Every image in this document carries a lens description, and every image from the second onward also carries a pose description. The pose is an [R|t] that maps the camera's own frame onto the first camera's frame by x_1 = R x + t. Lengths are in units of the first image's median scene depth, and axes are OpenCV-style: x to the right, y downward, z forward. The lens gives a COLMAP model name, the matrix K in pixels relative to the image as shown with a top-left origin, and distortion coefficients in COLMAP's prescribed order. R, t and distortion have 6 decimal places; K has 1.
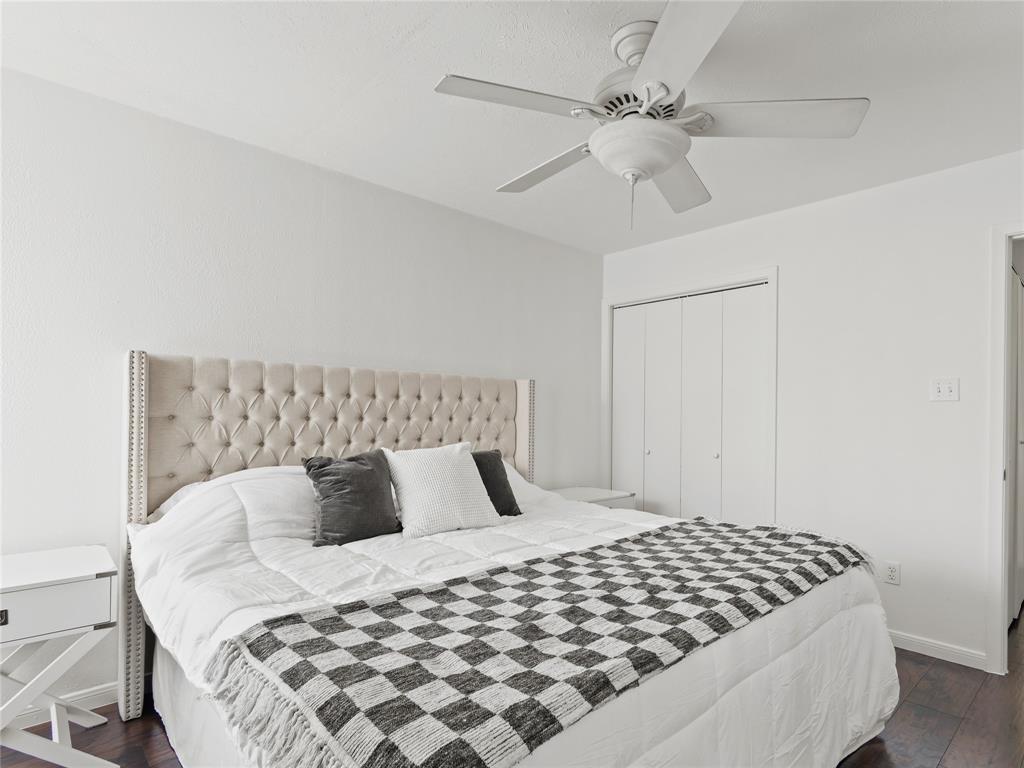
lens RADIAL K [[553.0, 0, 510.6], [0, 553.0, 407.3], [0, 0, 1]] dist [0.003852, 0.001056]
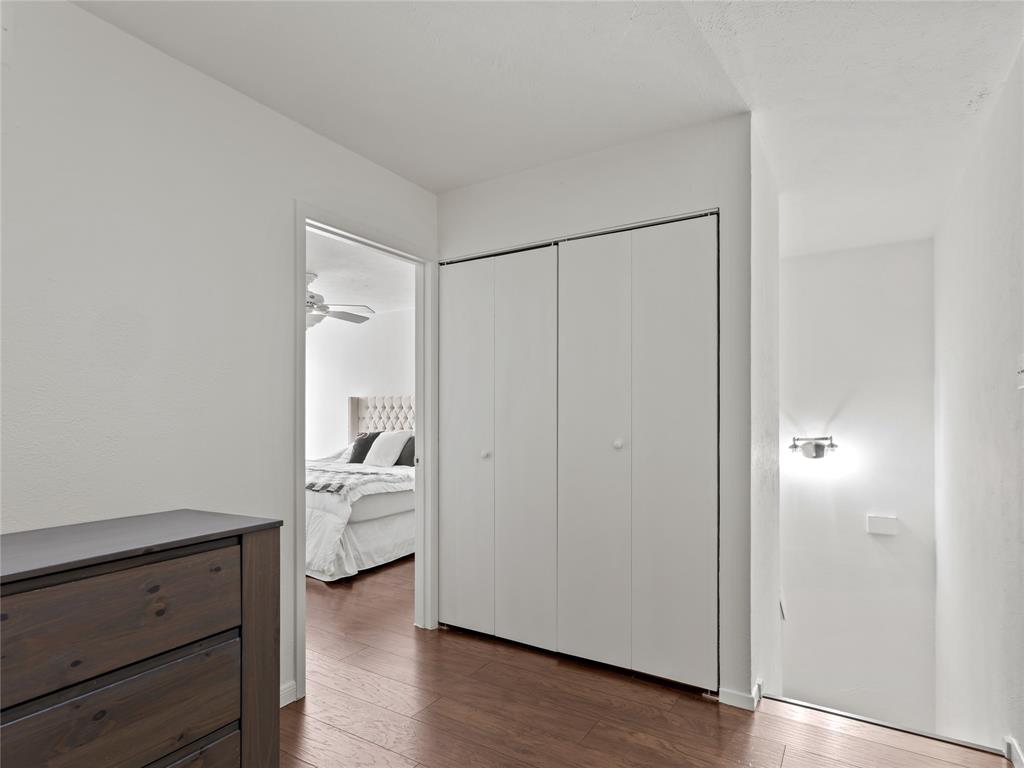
lens RADIAL K [[546.5, 0, 520.1], [0, 546.5, 414.8], [0, 0, 1]] dist [-0.002562, 0.000218]
pose [[0.277496, -0.008830, -0.960686, 2.608336], [0.015242, 0.999872, -0.004788, 0.030907], [0.960606, -0.013314, 0.277595, 1.086829]]
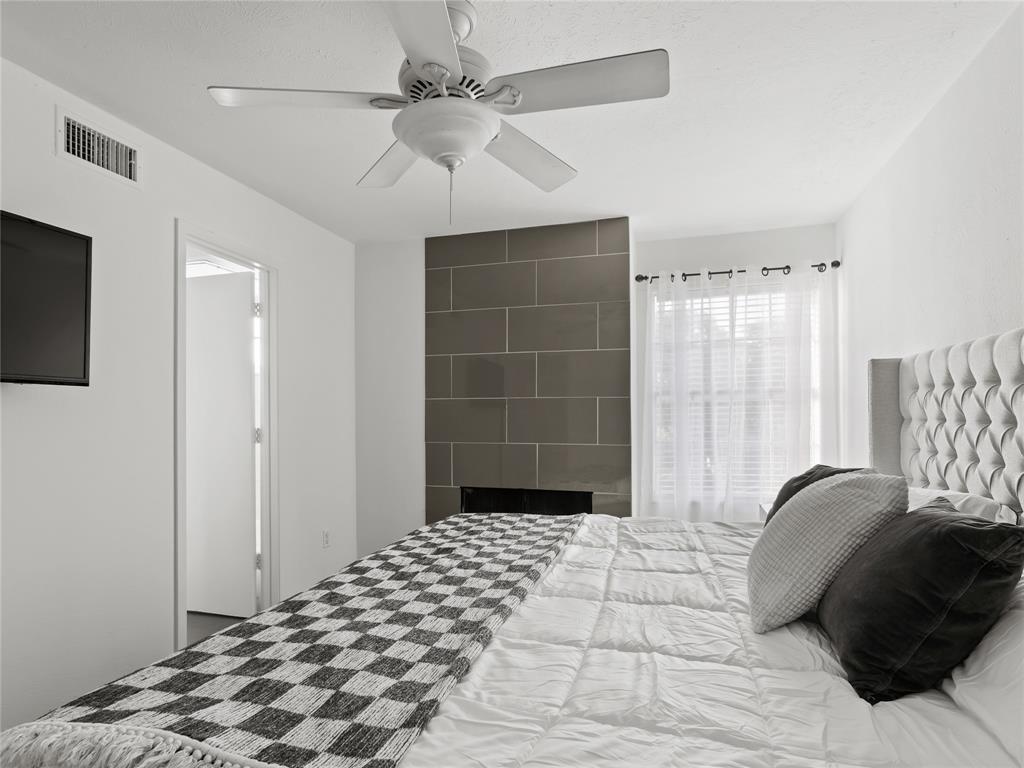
lens RADIAL K [[541.5, 0, 515.4], [0, 541.5, 407.4], [0, 0, 1]] dist [0.004407, 0.000715]
pose [[-0.848001, -0.013777, -0.529816, 0.526454], [0.002721, 0.999536, -0.030346, 0.026897], [0.529988, -0.027175, -0.847569, 1.580375]]
